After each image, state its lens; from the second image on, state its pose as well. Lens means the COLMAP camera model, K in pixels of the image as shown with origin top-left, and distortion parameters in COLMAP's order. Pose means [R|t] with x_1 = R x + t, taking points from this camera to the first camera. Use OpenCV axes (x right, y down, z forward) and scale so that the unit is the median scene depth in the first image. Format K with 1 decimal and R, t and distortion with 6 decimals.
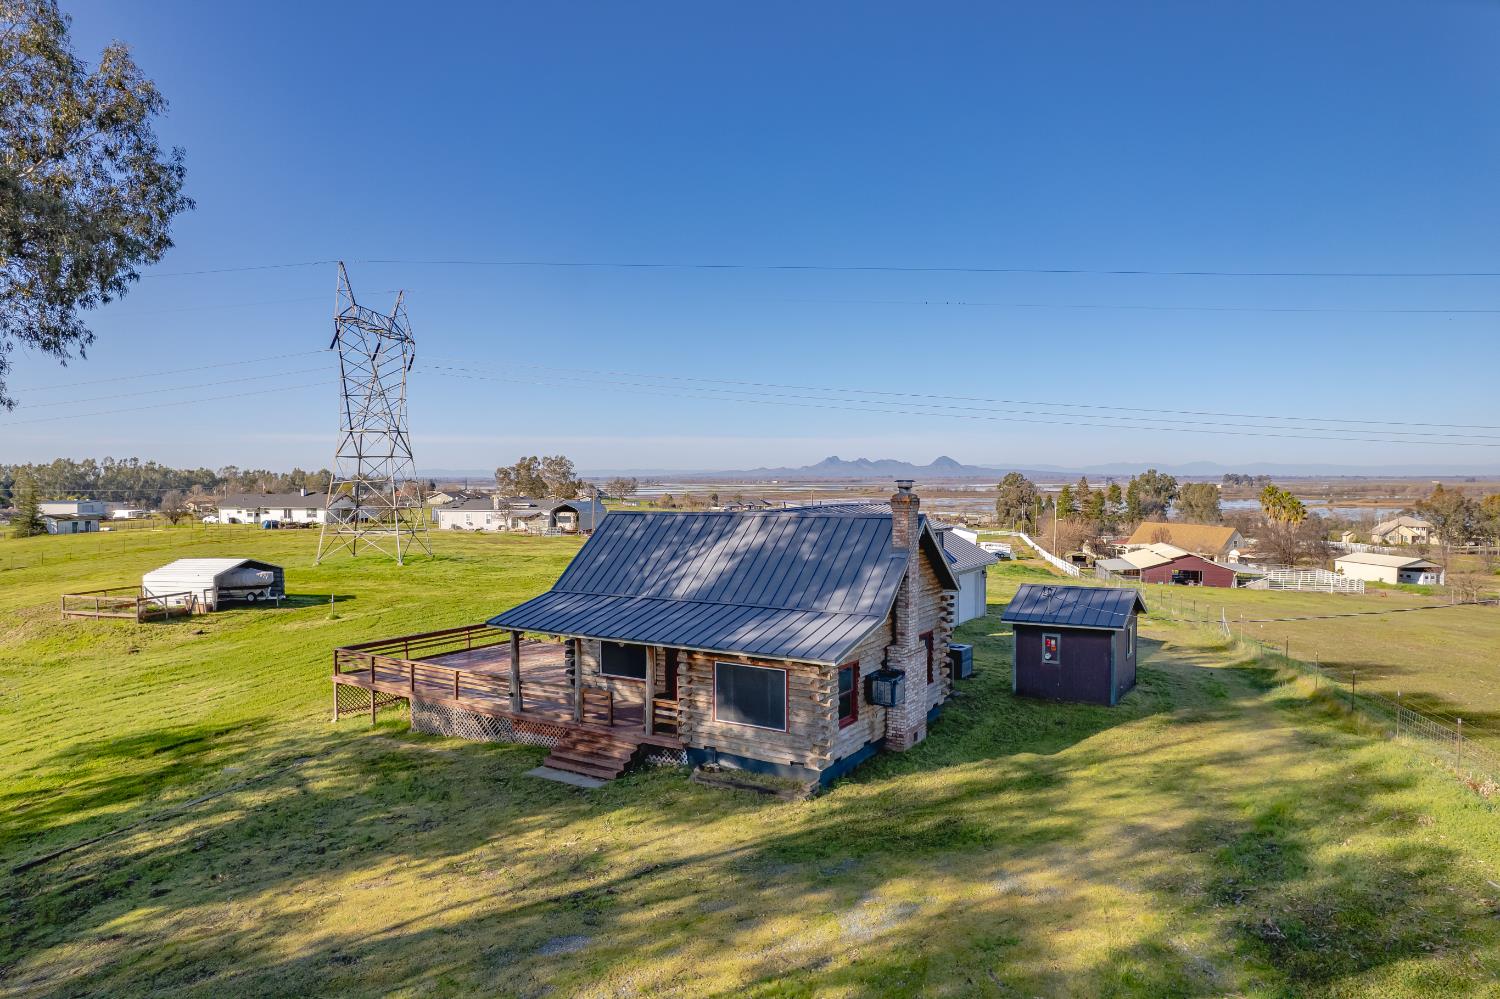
lens RADIAL K [[963.0, 0, 737.4], [0, 963.0, 493.3], [0, 0, 1]] dist [-0.050914, 0.028026]
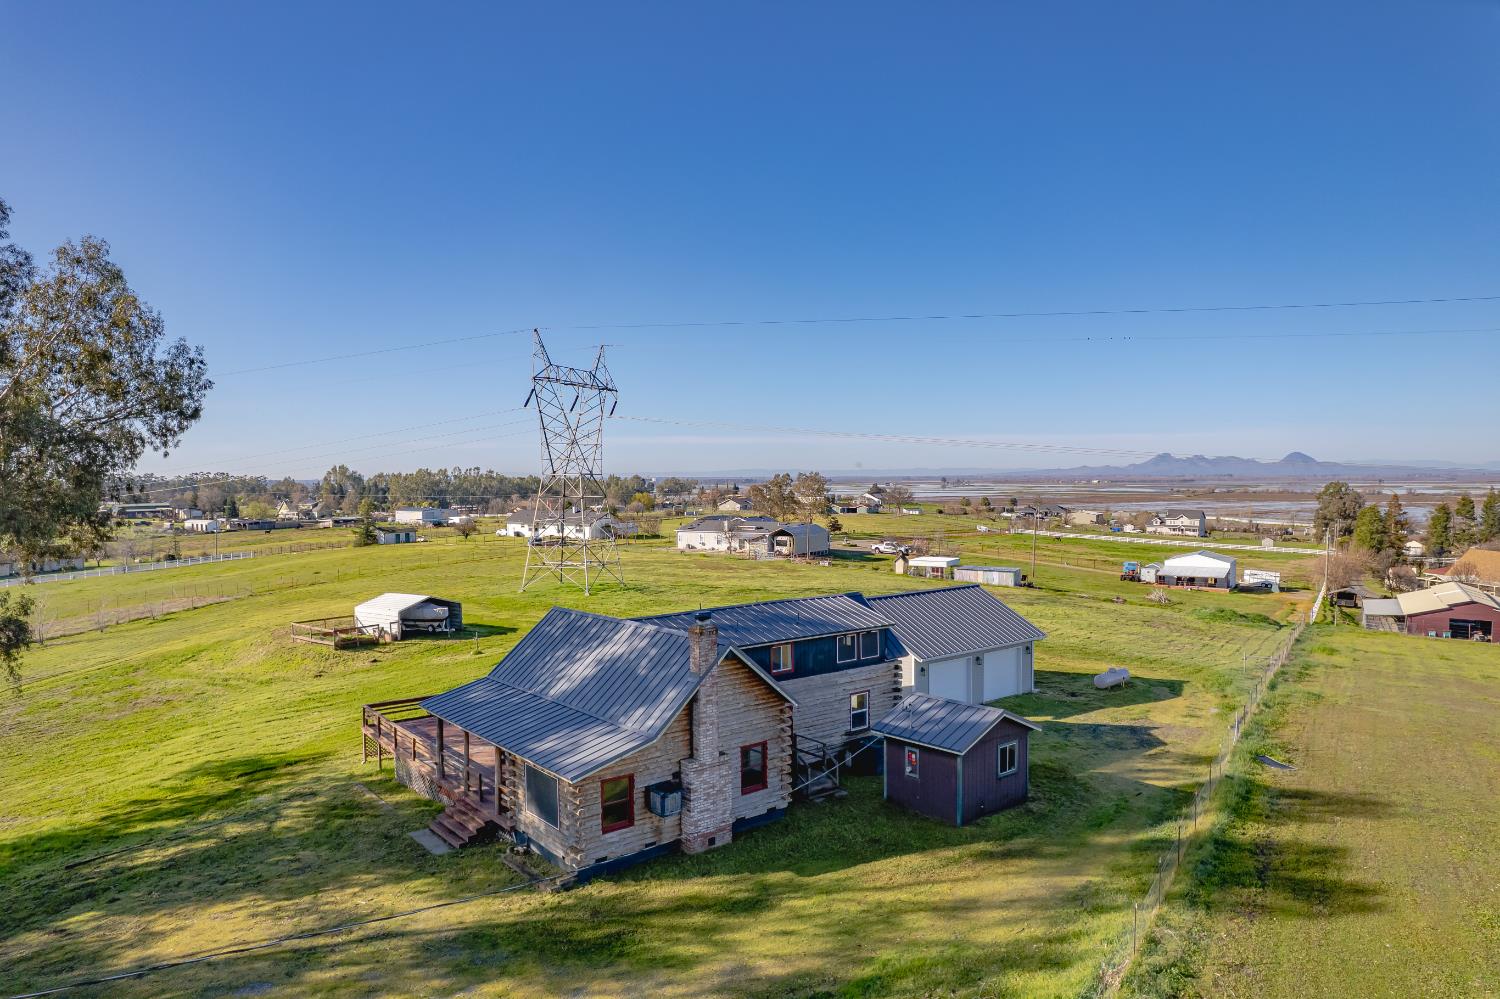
lens RADIAL K [[963.0, 0, 741.0], [0, 963.0, 488.9], [0, 0, 1]] dist [-0.050914, 0.028026]
pose [[0.948440, 0.002184, -0.316949, 0.251124], [-0.002898, 0.999994, -0.001780, -0.068354], [0.316943, 0.002607, 0.948441, -0.021144]]
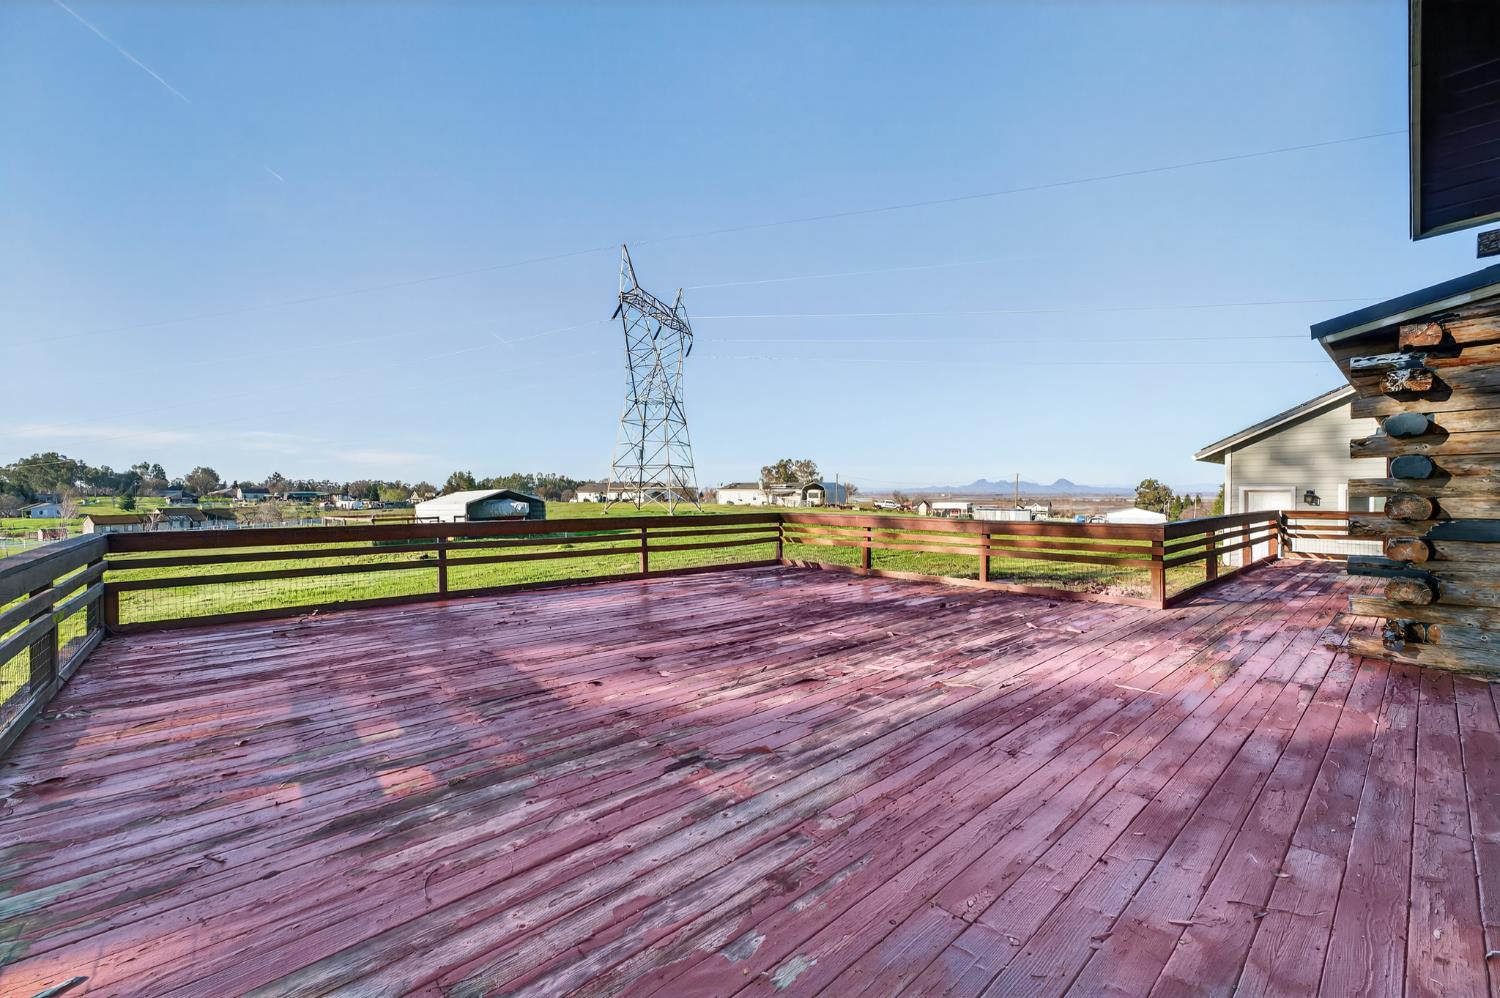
lens RADIAL K [[596.4, 0, 751.9], [0, 596.4, 494.3], [0, 0, 1]] dist [-0.023670, -0.001047]
pose [[0.964338, 0.003503, -0.264652, -0.112297], [-0.007532, 0.999871, -0.014212, 0.084857], [0.264568, 0.015699, 0.964239, 0.499297]]
